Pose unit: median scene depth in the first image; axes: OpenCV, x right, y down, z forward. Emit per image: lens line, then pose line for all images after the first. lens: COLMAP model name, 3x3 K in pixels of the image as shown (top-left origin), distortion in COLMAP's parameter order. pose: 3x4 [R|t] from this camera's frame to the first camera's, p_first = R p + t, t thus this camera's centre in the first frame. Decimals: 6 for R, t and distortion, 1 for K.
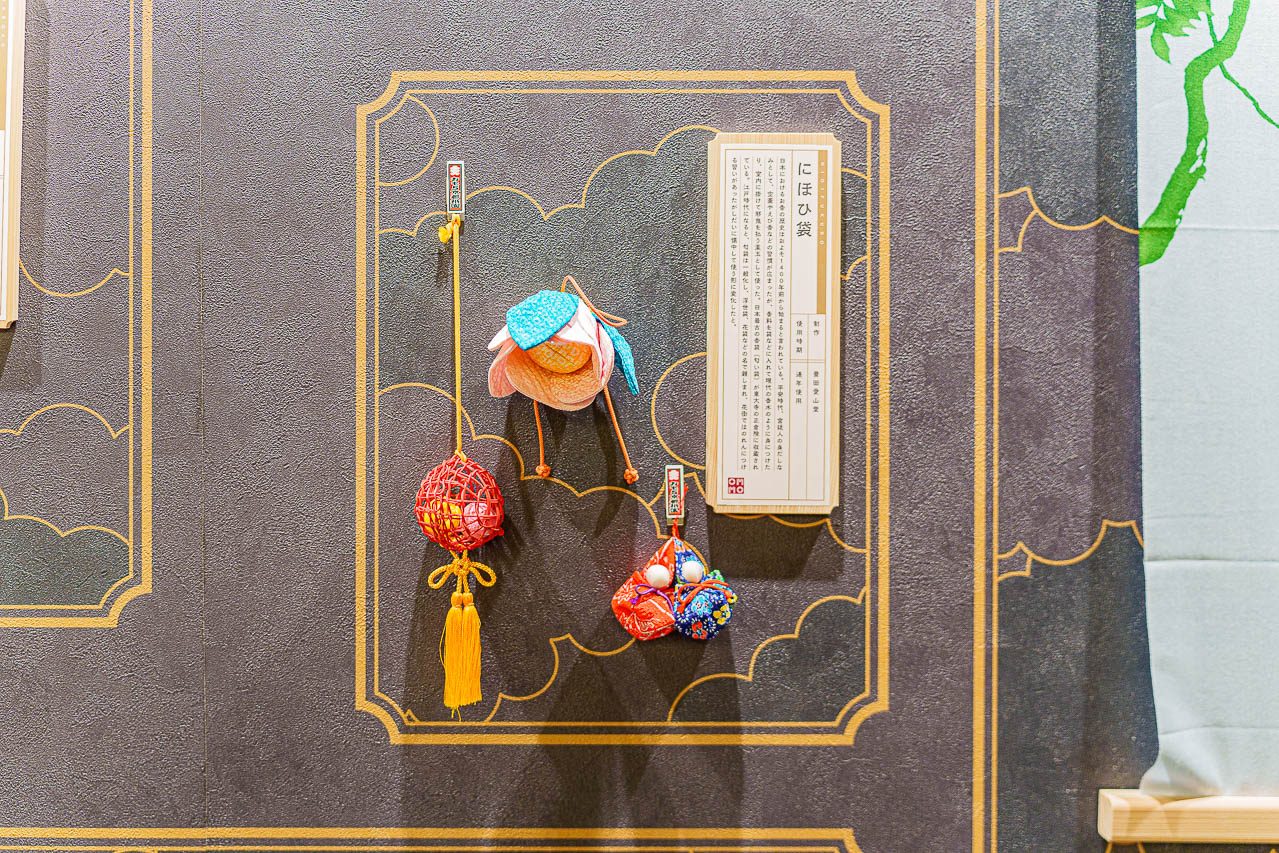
lens RADIAL K [[1325.1, 0, 613.0], [0, 1325.1, 359.5], [0, 0, 1]] dist [0.004962, 0.000000]
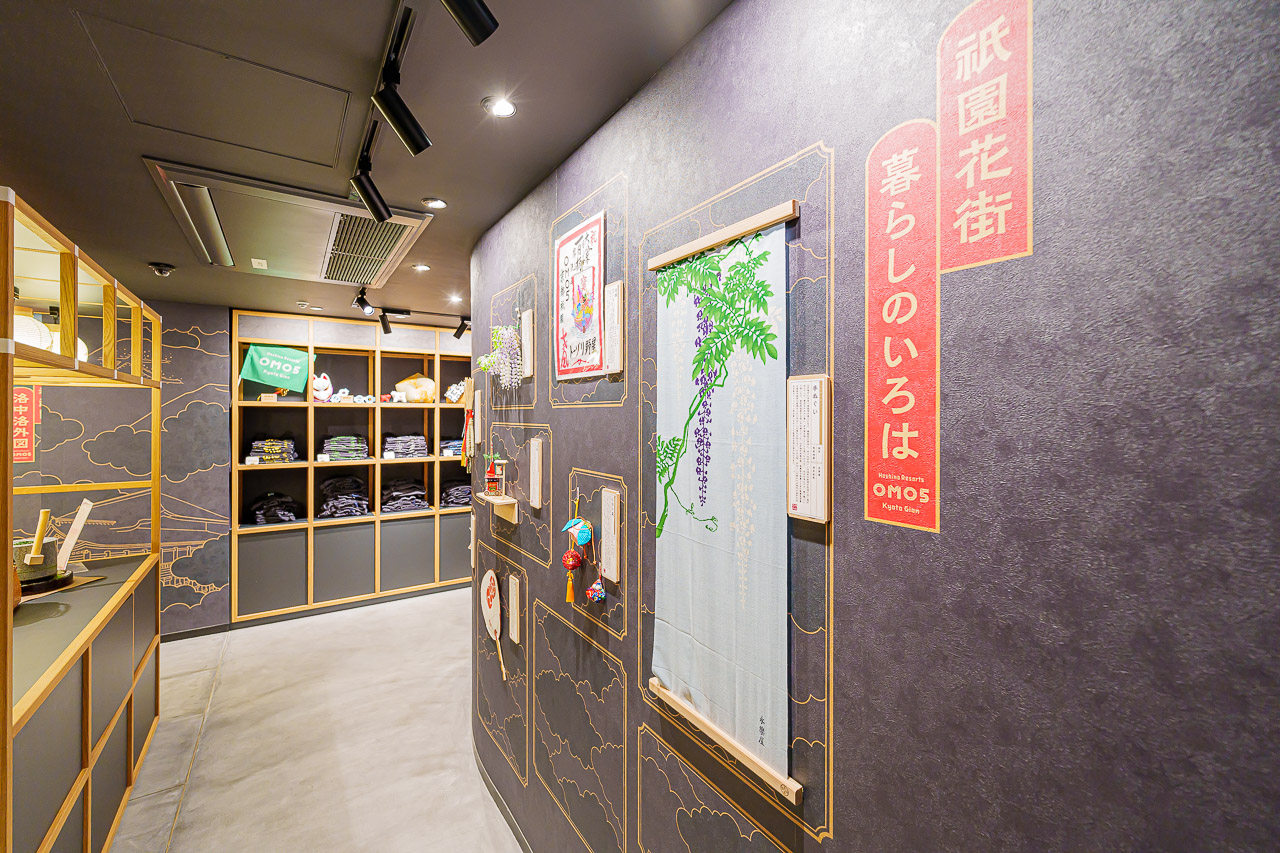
lens RADIAL K [[524.0, 0, 645.2], [0, 524.0, 413.3], [0, 0, 1]] dist [0.001468, -0.000355]
pose [[0.562318, -0.003494, -0.826914, 1.566999], [-0.002634, 0.999978, -0.006017, -0.404808], [0.826917, 0.005561, 0.562296, 0.145612]]
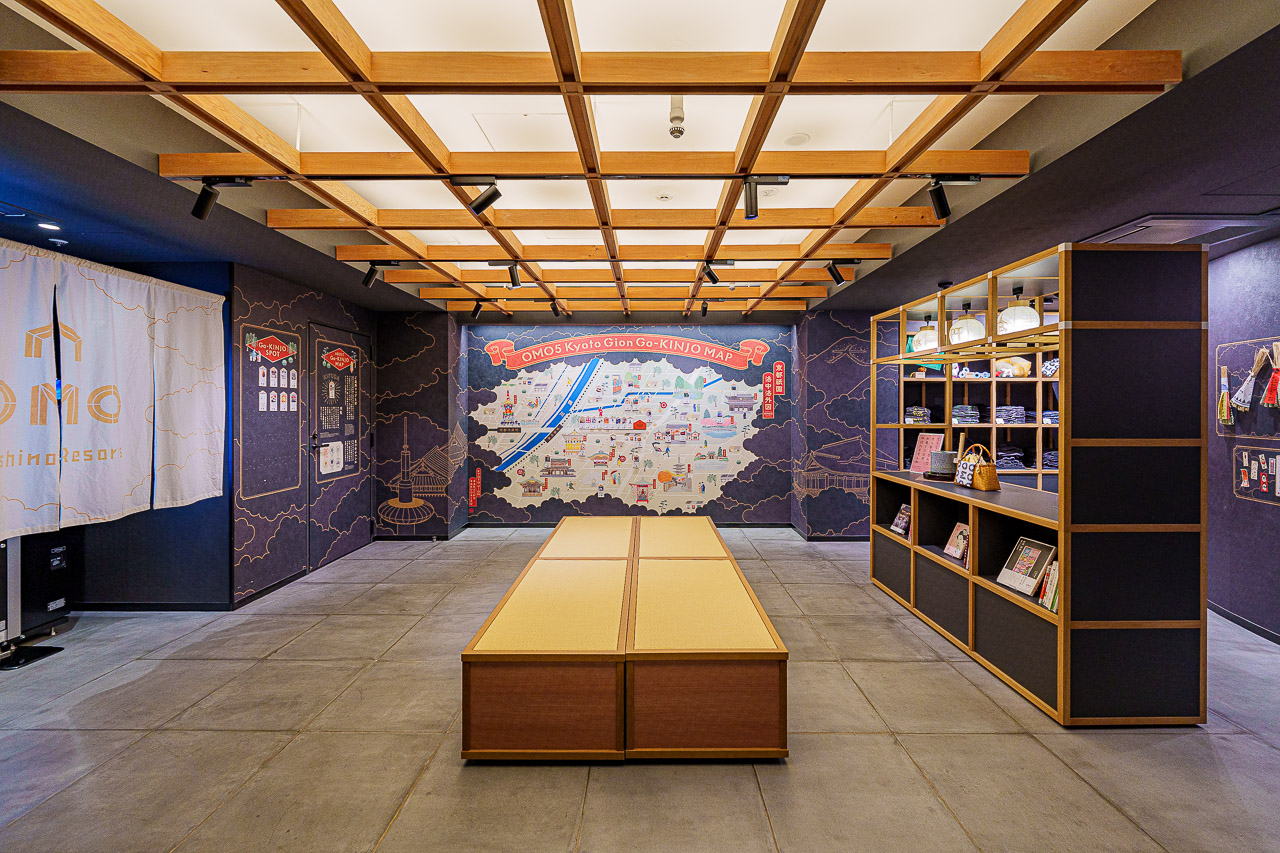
lens RADIAL K [[524.0, 0, 641.9], [0, 524.0, 409.2], [0, 0, 1]] dist [0.001468, -0.000355]
pose [[-0.015786, 0.003658, -0.999869, 2.245758], [-0.004675, 0.999982, 0.003733, -0.146202], [0.999864, 0.004734, -0.015769, -3.424542]]
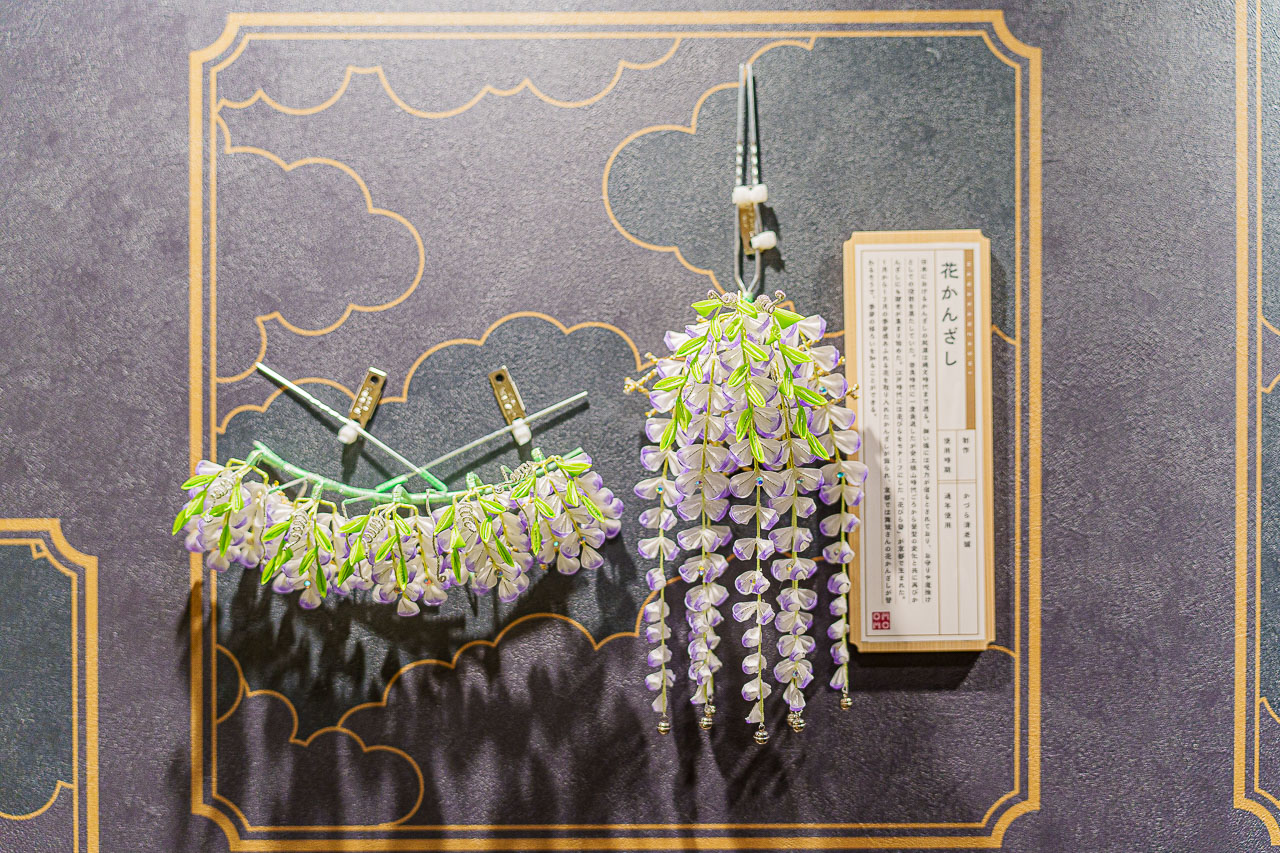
lens RADIAL K [[1326.1, 0, 678.2], [0, 1326.1, 527.3], [0, 0, 1]] dist [0.004962, 0.000000]
pose [[0.999747, -0.004503, -0.022022, -0.736830], [0.004350, 0.999966, -0.006972, -0.652805], [0.022052, 0.006875, 0.999733, 0.086097]]
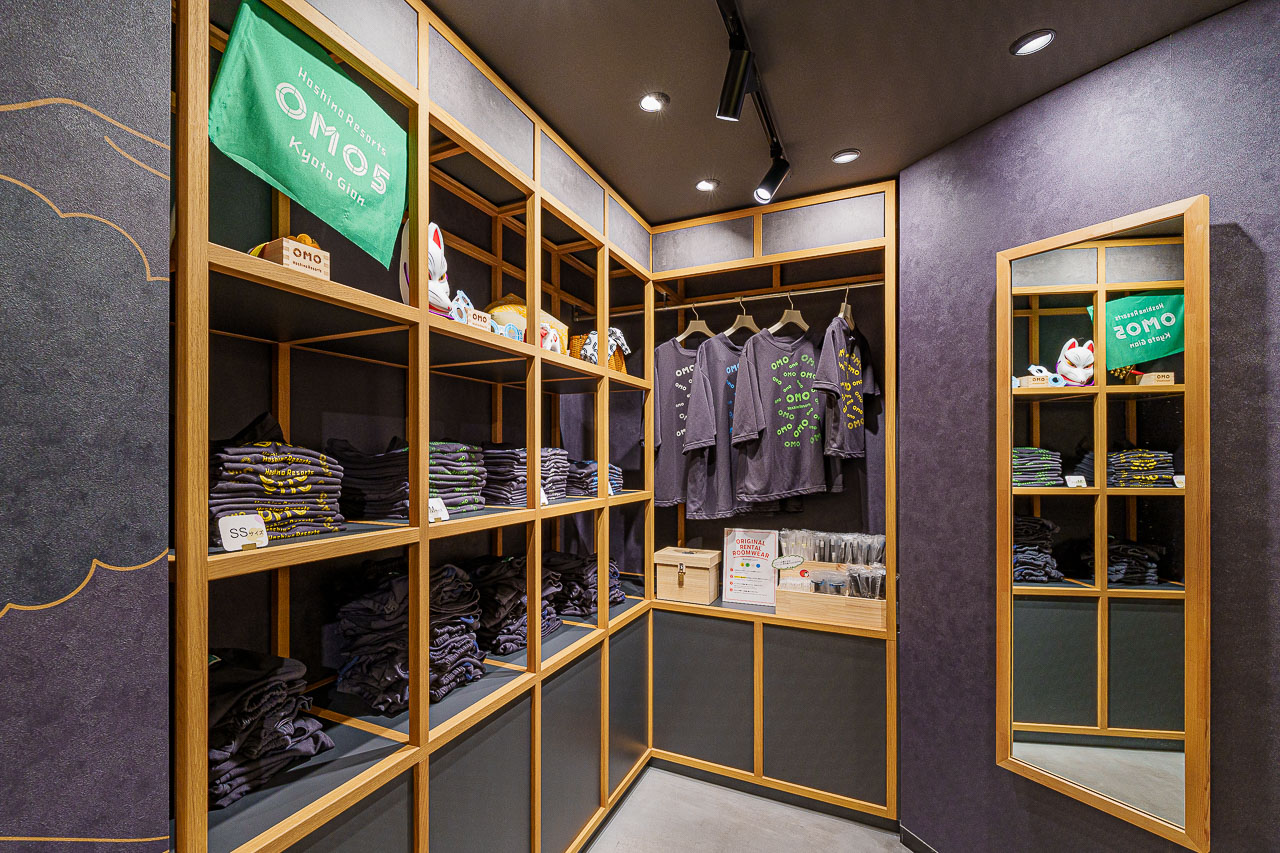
lens RADIAL K [[573.6, 0, 586.9], [0, 573.6, 453.4], [0, 0, 1]] dist [-0.000448, -0.000732]
pose [[0.886151, 0.002328, -0.463391, -3.318722], [-0.004876, 0.999979, -0.004300, -0.145619], [0.463372, 0.006070, 0.886143, -0.840078]]
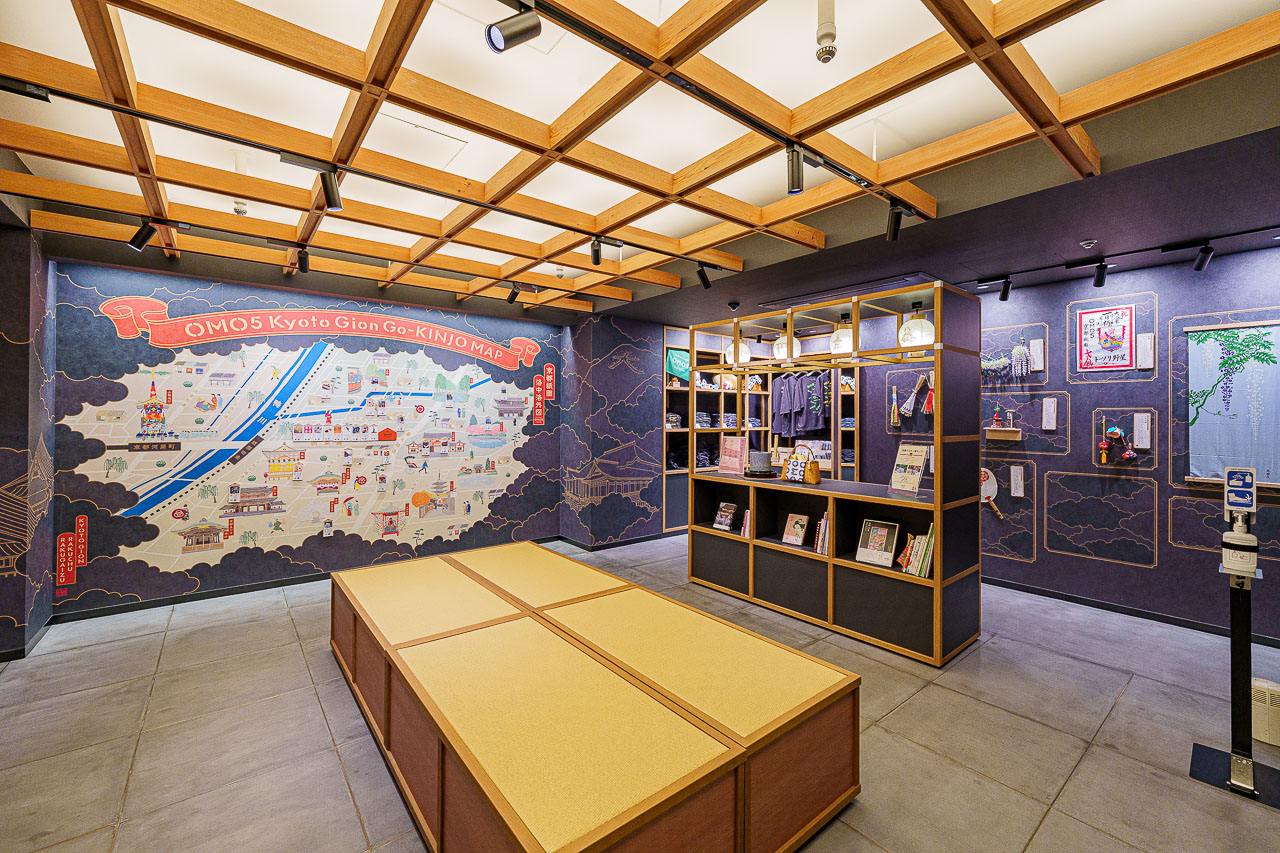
lens RADIAL K [[524.0, 0, 637.7], [0, 524.0, 412.6], [0, 0, 1]] dist [0.001468, -0.000355]
pose [[0.614314, -0.002518, -0.789057, 0.974822], [-0.008580, 0.999914, -0.009871, -0.100157], [0.789015, 0.012834, 0.614240, -4.926103]]
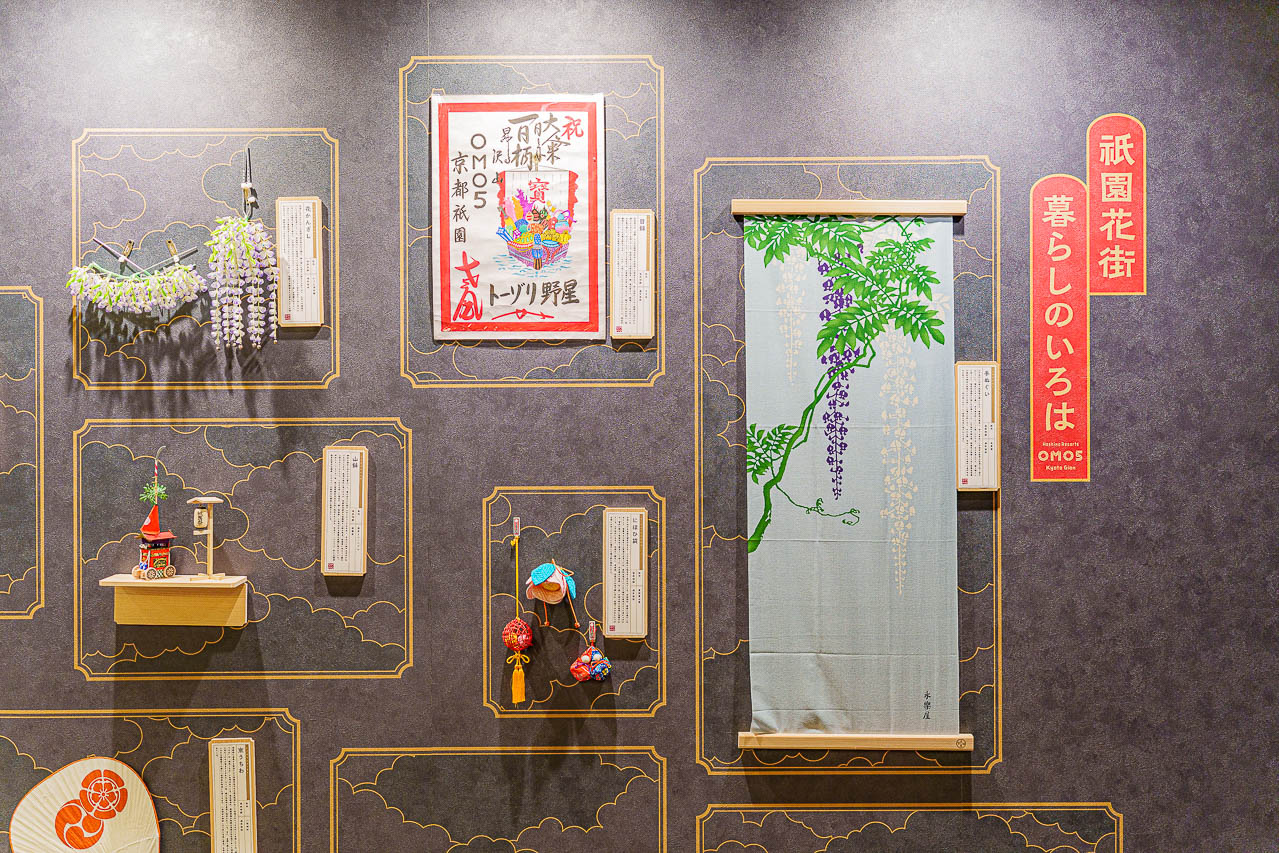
lens RADIAL K [[1325.1, 0, 645.4], [0, 1325.1, 412.6], [0, 0, 1]] dist [0.004962, 0.000000]
pose [[0.999969, -0.006751, -0.004035, 0.178658], [0.006725, 0.999956, -0.006565, -0.360066], [0.004079, 0.006538, 0.999970, -1.921201]]
